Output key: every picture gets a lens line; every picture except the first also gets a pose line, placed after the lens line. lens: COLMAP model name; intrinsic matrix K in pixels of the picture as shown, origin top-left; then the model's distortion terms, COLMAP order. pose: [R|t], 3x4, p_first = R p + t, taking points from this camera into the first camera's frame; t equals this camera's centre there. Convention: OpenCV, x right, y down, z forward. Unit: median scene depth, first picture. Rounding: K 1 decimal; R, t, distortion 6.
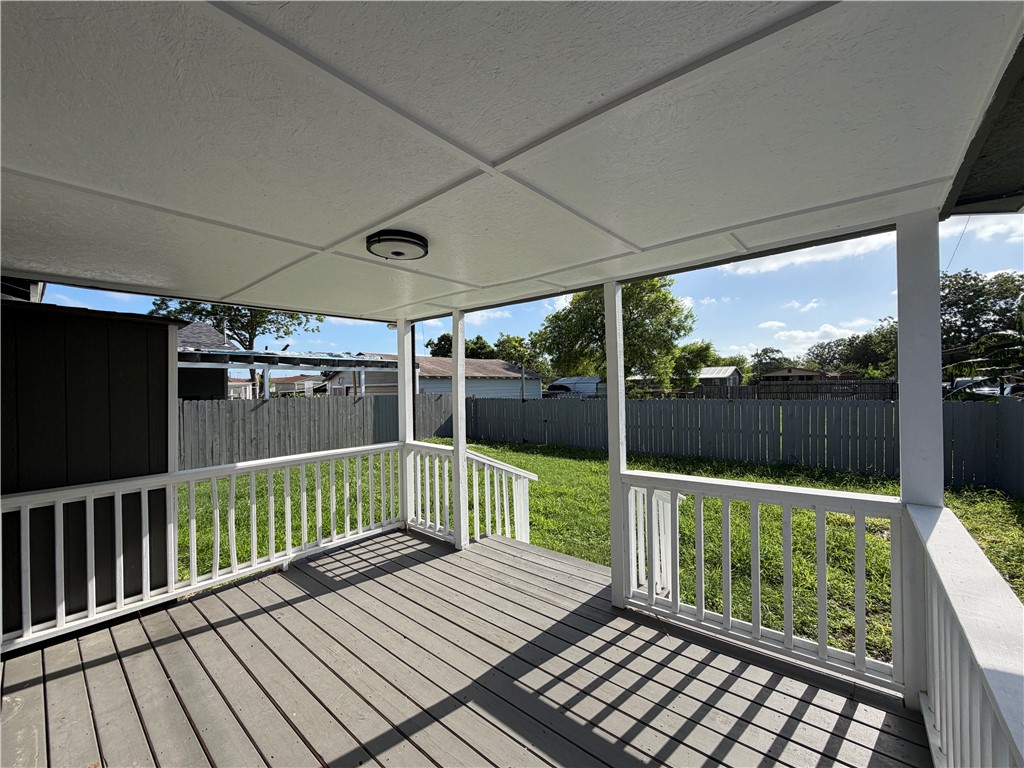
lens RADIAL K [[409.5, 0, 507.5], [0, 409.5, 386.6], [0, 0, 1]] dist [0.000750, -0.000247]
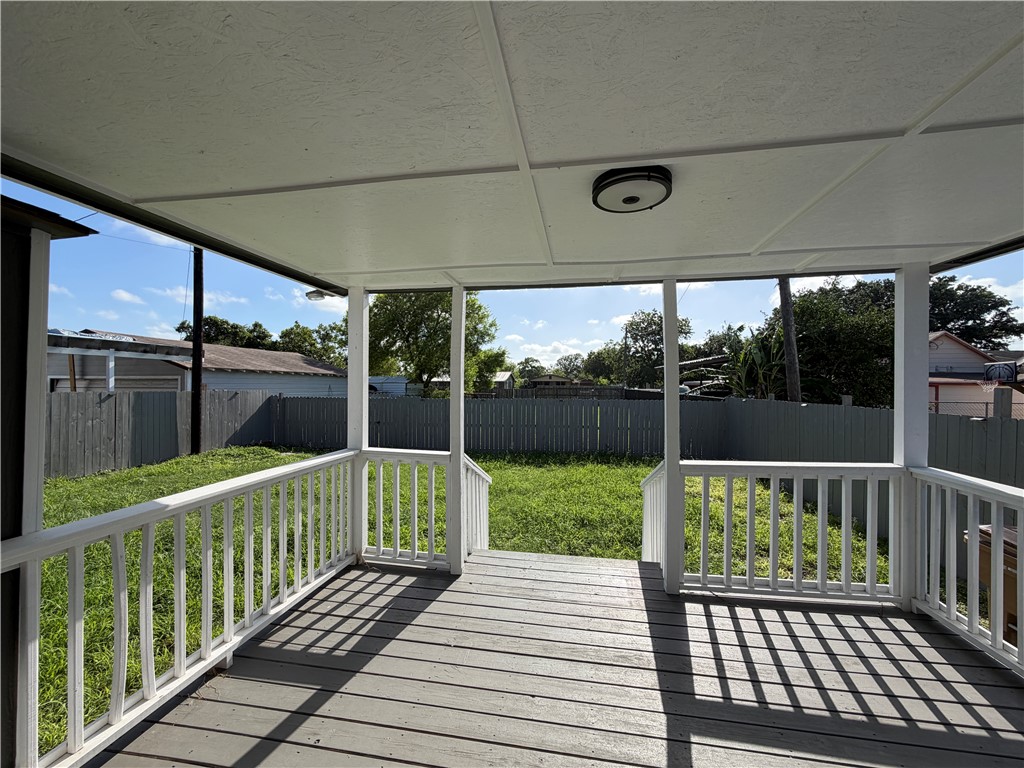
lens RADIAL K [[409.5, 0, 511.3], [0, 409.5, 386.9], [0, 0, 1]] dist [0.000750, -0.000247]
pose [[0.861446, 0.020656, 0.507430, -0.181691], [-0.019532, 0.999781, -0.007540, 0.009056], [-0.507474, -0.003416, 0.861660, 0.093391]]
